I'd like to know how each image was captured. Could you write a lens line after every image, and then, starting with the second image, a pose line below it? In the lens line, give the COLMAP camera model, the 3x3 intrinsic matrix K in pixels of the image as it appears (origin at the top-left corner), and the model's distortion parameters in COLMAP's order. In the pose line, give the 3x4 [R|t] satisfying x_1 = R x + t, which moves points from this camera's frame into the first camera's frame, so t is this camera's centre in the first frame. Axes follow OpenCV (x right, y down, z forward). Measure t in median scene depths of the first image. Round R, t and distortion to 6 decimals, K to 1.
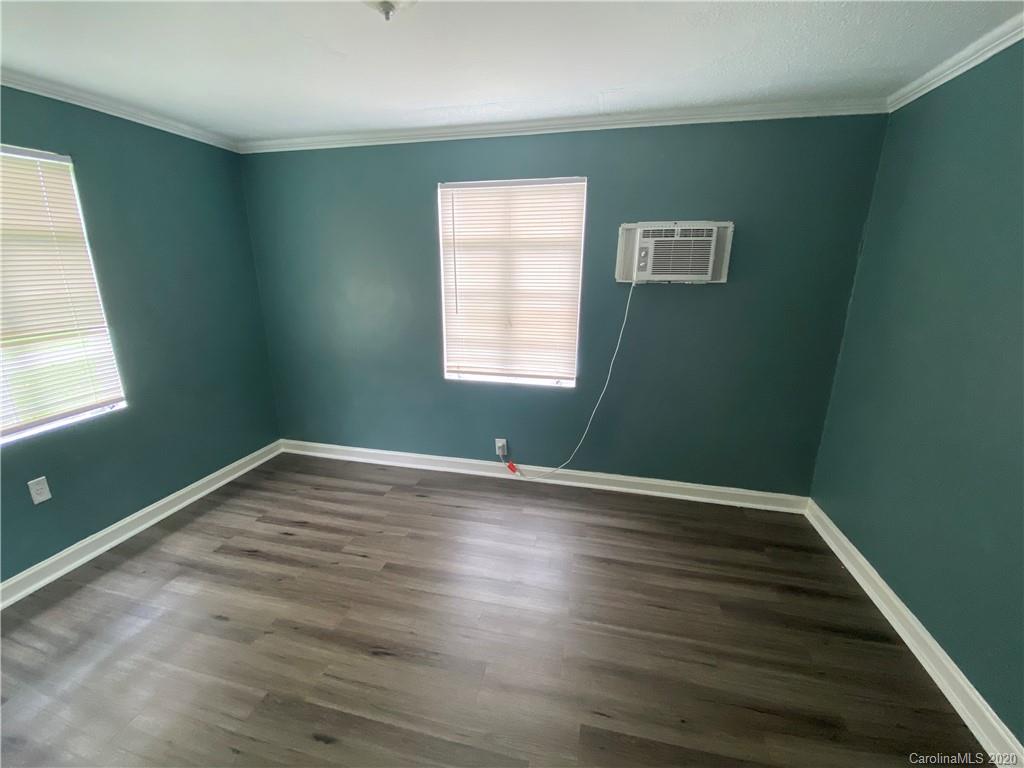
lens RADIAL K [[419.0, 0, 512.0], [0, 419.0, 384.0], [0, 0, 1]] dist [0.000043, -0.000072]
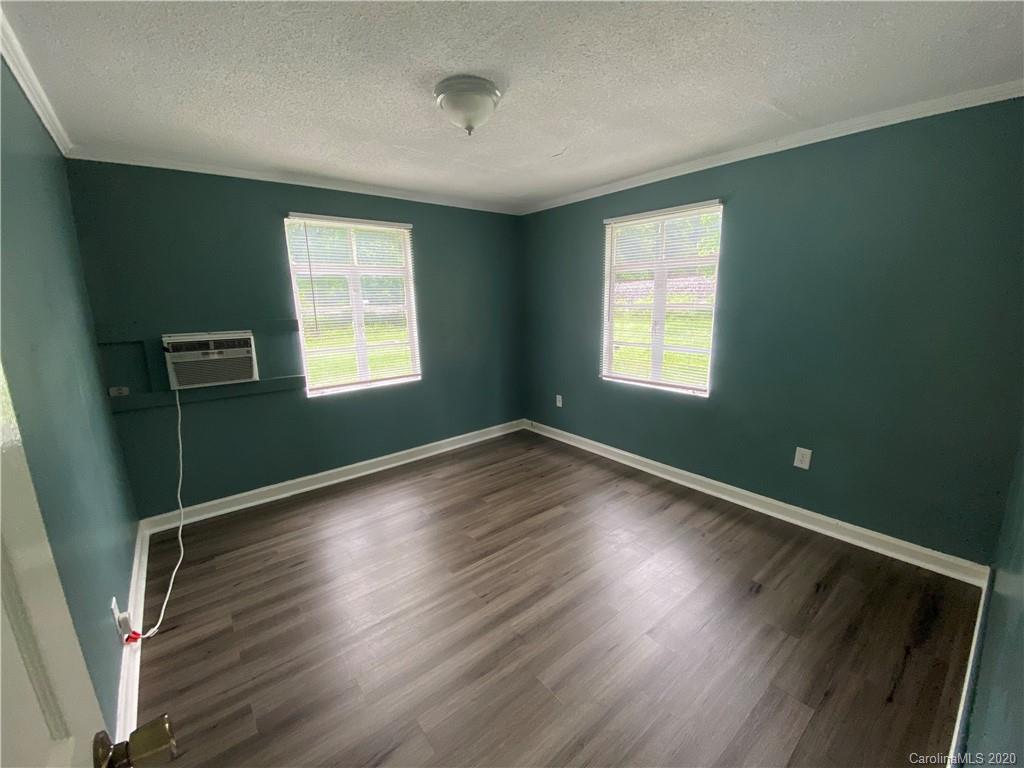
lens RADIAL K [[419.0, 0, 512.0], [0, 419.0, 384.0], [0, 0, 1]] dist [0.000043, -0.000072]
pose [[0.796436, 0.097637, -0.596789, 0.355501], [-0.108446, 0.993941, 0.017889, 0.012780], [0.594920, 0.050472, 0.802199, -0.130221]]
